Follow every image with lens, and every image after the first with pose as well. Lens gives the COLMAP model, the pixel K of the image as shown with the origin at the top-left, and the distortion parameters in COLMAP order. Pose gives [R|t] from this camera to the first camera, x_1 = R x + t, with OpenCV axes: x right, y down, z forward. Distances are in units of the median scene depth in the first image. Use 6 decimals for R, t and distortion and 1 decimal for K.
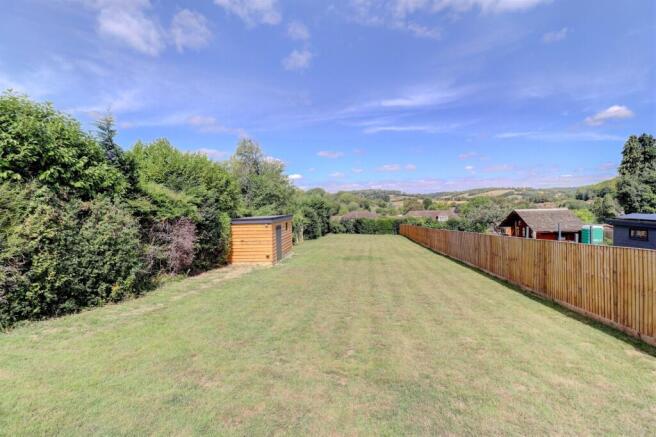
lens RADIAL K [[304.0, 0, 328.3], [0, 304.0, 214.4], [0, 0, 1]] dist [-0.001295, 0.000001]
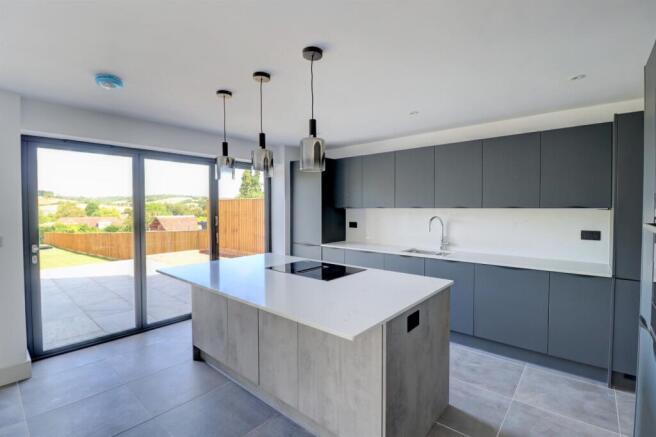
lens RADIAL K [[304.0, 0, 328.0], [0, 304.0, 220.6], [0, 0, 1]] dist [-0.001295, 0.000001]
pose [[0.567812, -0.010016, 0.823097, -0.021854], [0.010793, 0.999931, 0.004722, 0.001698], [-0.823087, 0.006202, 0.567881, -0.158386]]
